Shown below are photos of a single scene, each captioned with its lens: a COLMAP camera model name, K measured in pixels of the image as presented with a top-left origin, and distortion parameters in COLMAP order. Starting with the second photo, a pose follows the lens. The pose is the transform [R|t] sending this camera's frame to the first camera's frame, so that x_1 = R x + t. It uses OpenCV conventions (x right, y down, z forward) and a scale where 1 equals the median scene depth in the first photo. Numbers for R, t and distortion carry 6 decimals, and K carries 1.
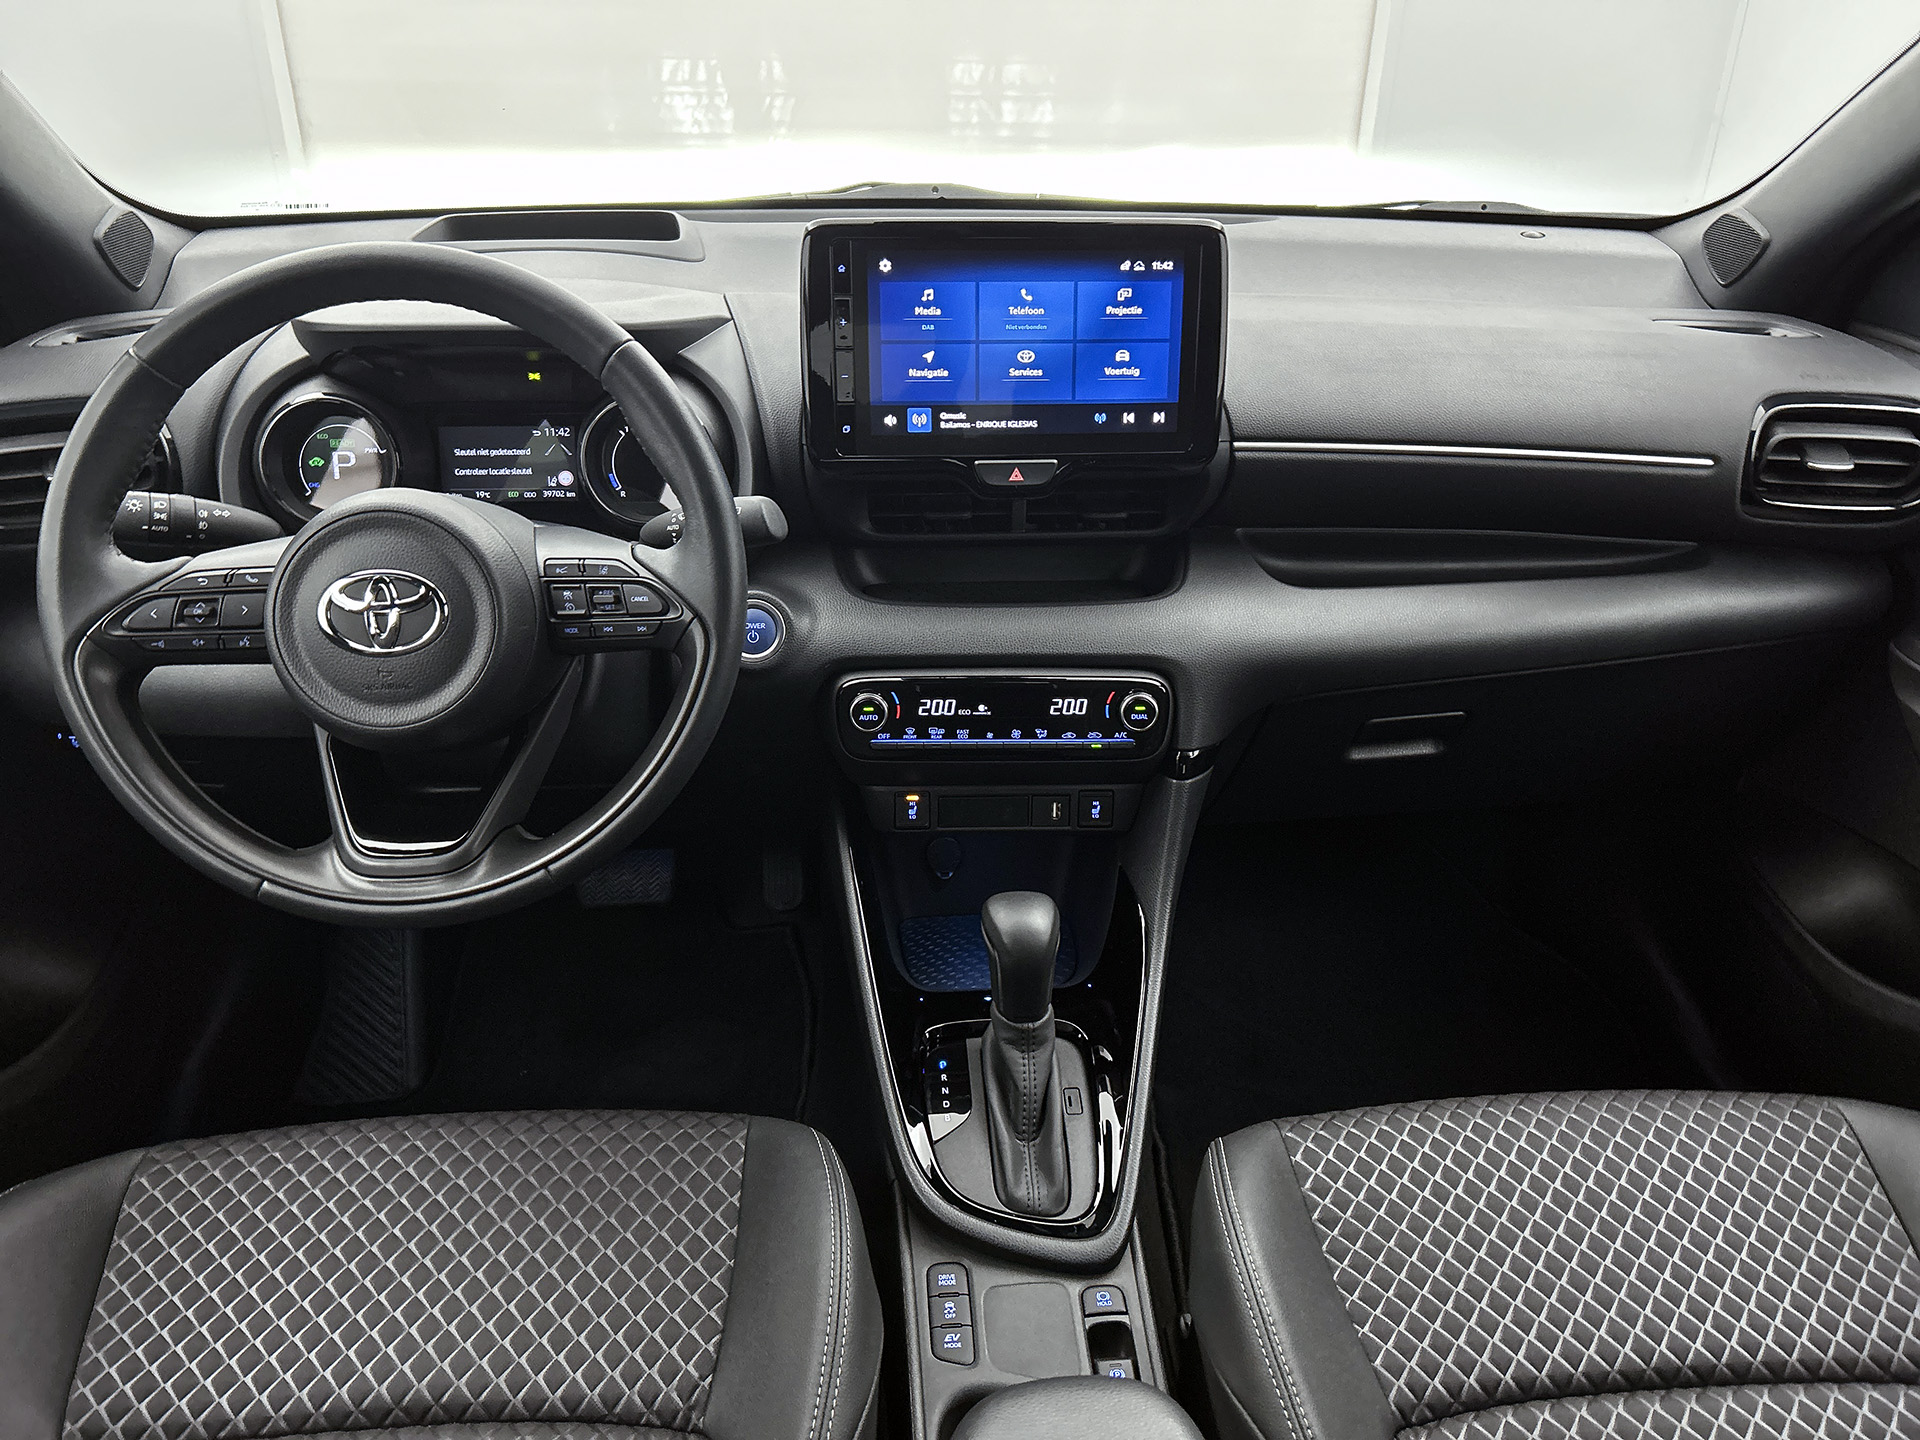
lens RADIAL K [[1391.7, 0, 960.0], [0, 1391.7, 720.0], [0, 0, 1]] dist [0.096212, -0.143694]
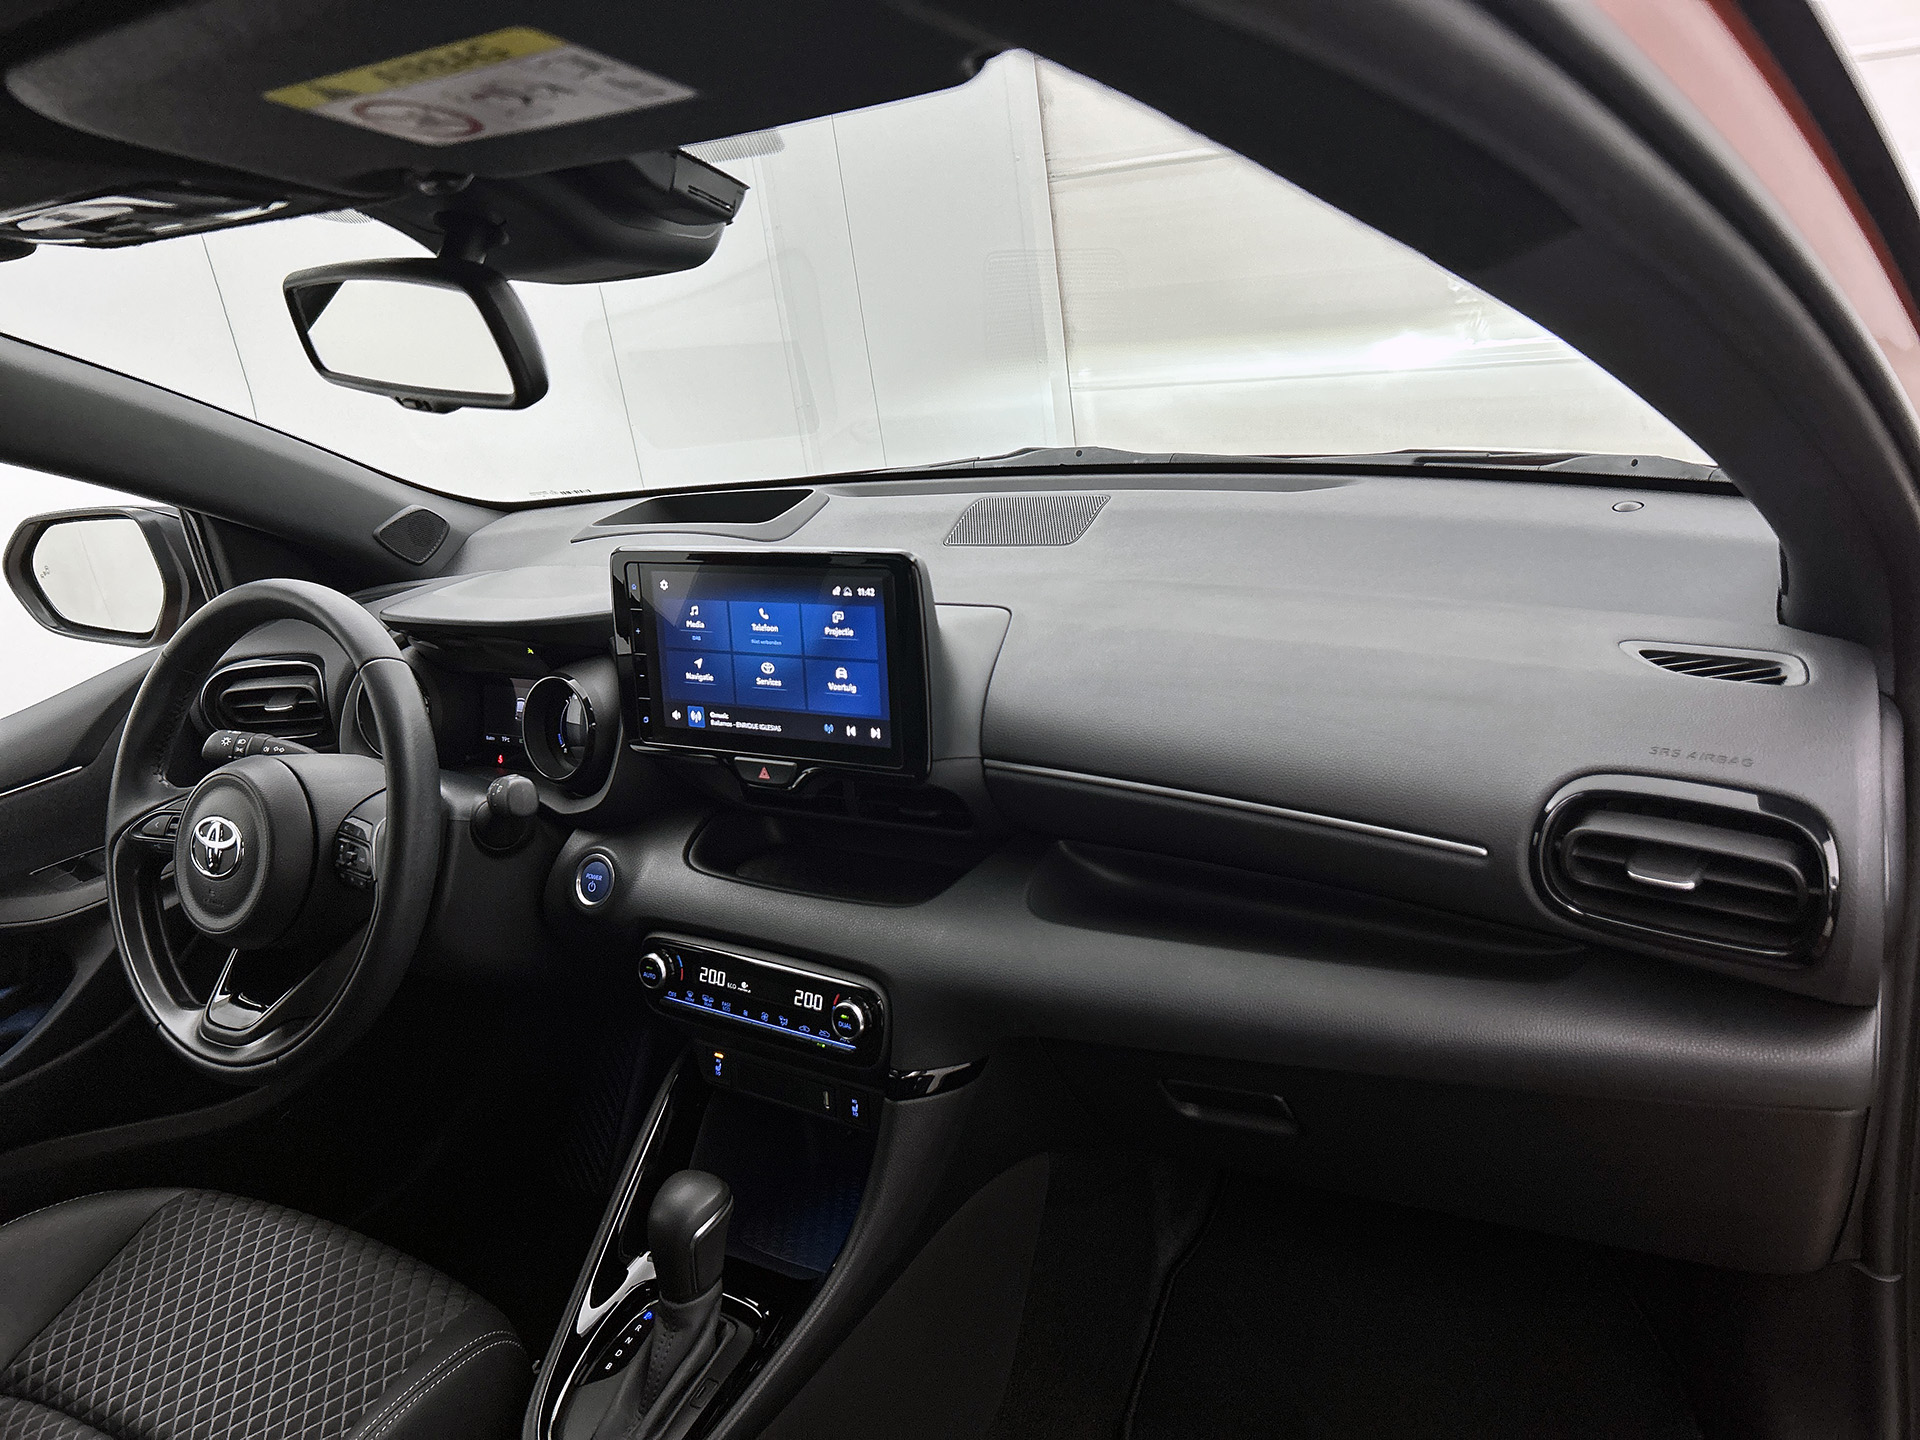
lens RADIAL K [[1445.6, 0, 960.0], [0, 1445.6, 720.0], [0, 0, 1]] dist [0.055466, -0.095558]
pose [[0.811721, 0.085332, -0.577778, 0.809609], [-0.139098, 0.989048, -0.049347, -0.186266], [0.567239, 0.120424, 0.814701, 0.187049]]
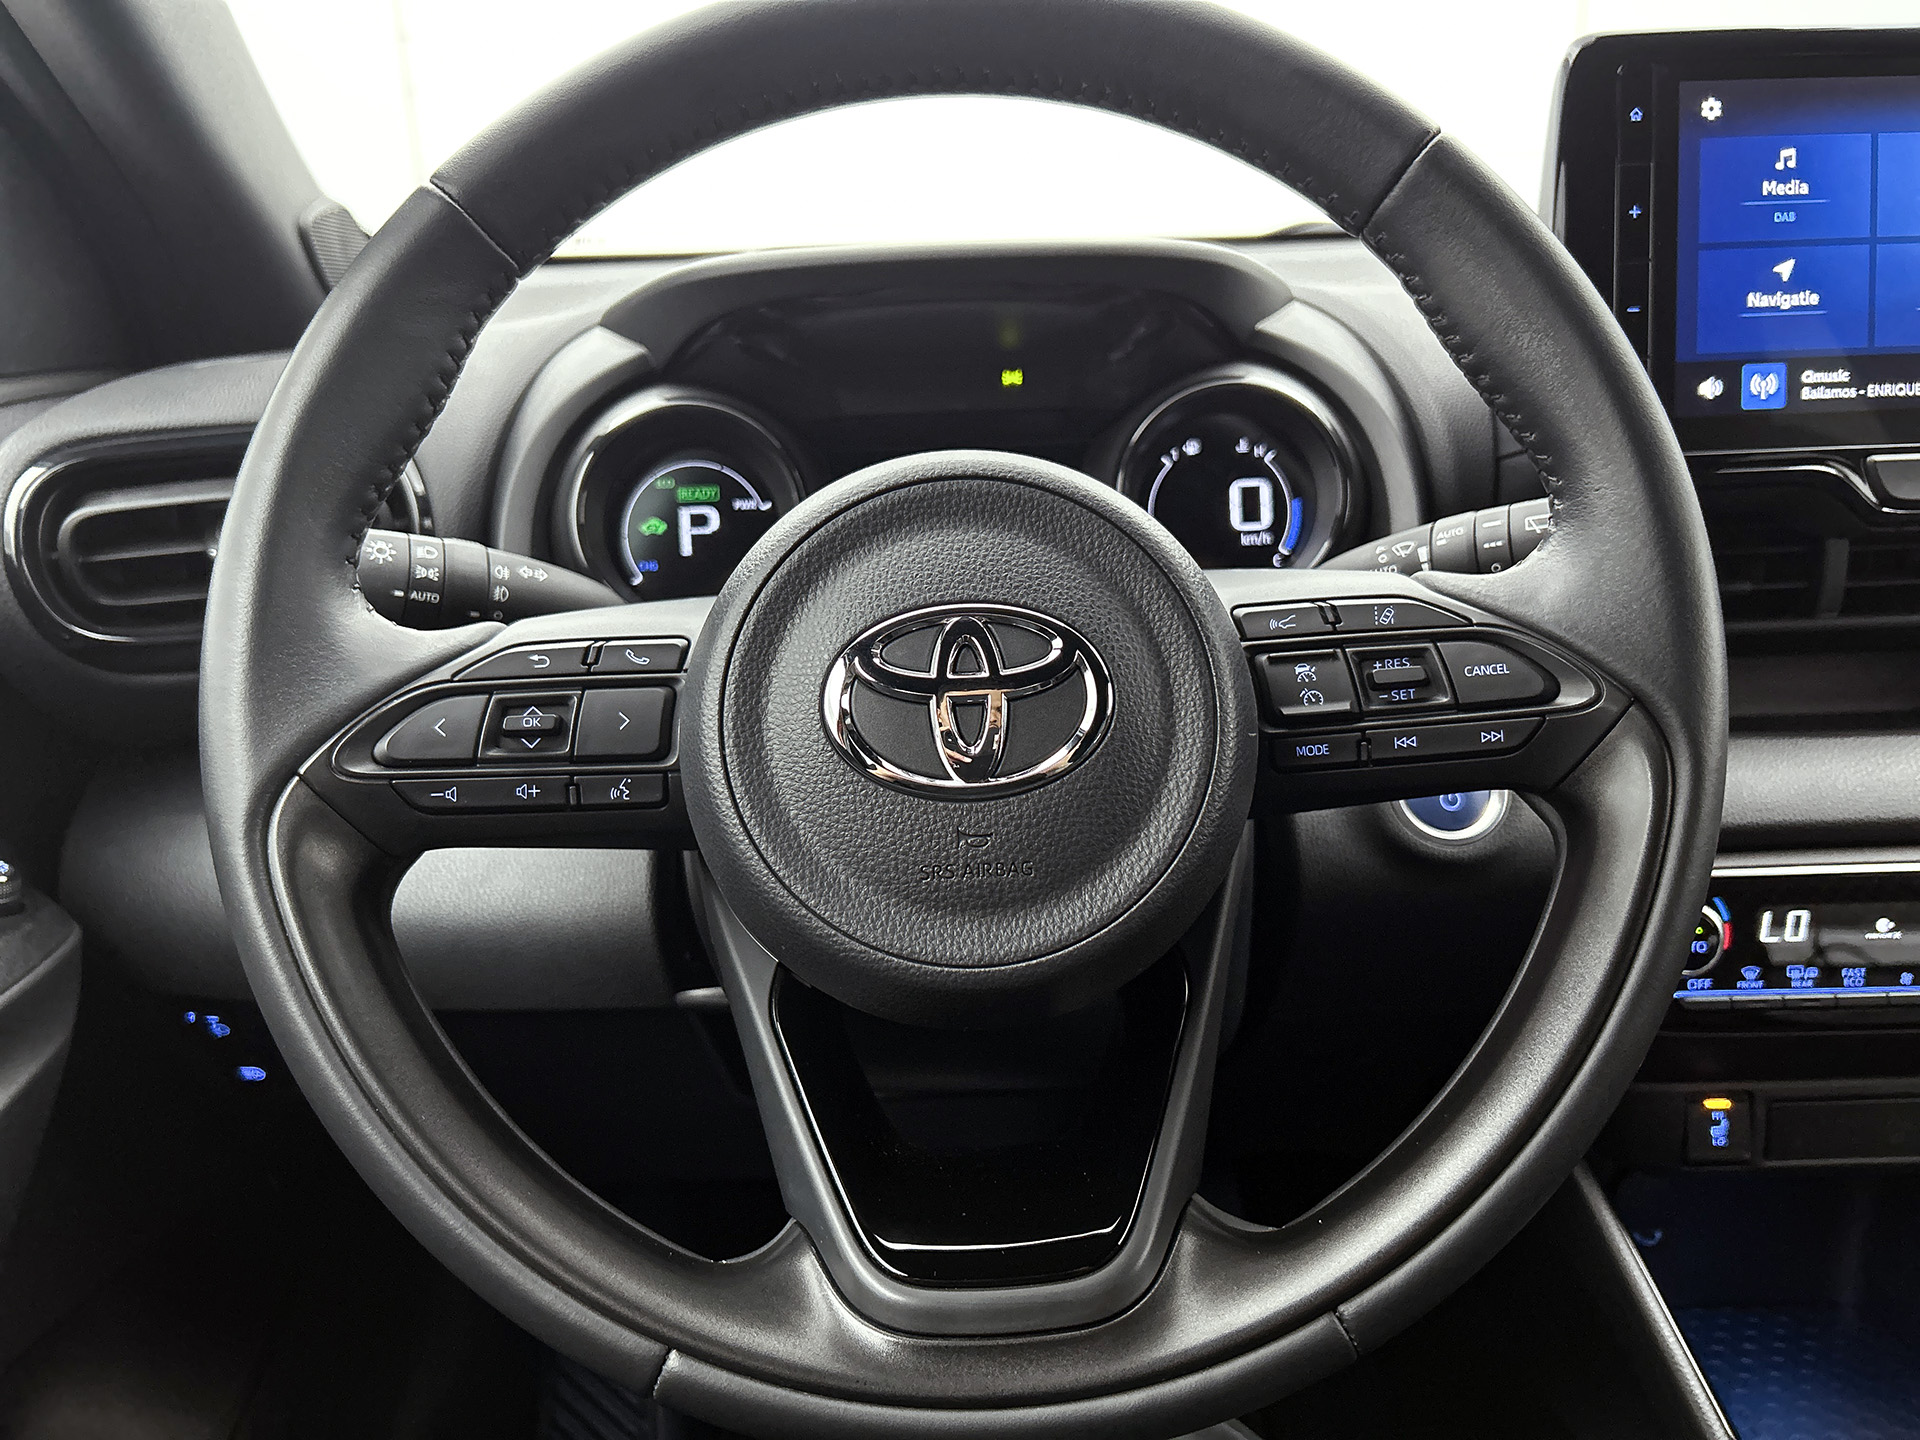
lens RADIAL K [[1445.6, 0, 960.0], [0, 1445.6, 720.0], [0, 0, 1]] dist [0.055466, -0.095558]
pose [[0.997883, -0.028581, -0.058426, -0.312168], [0.017515, 0.983180, -0.181796, 0.009012], [0.062639, 0.180387, 0.981599, 0.456035]]
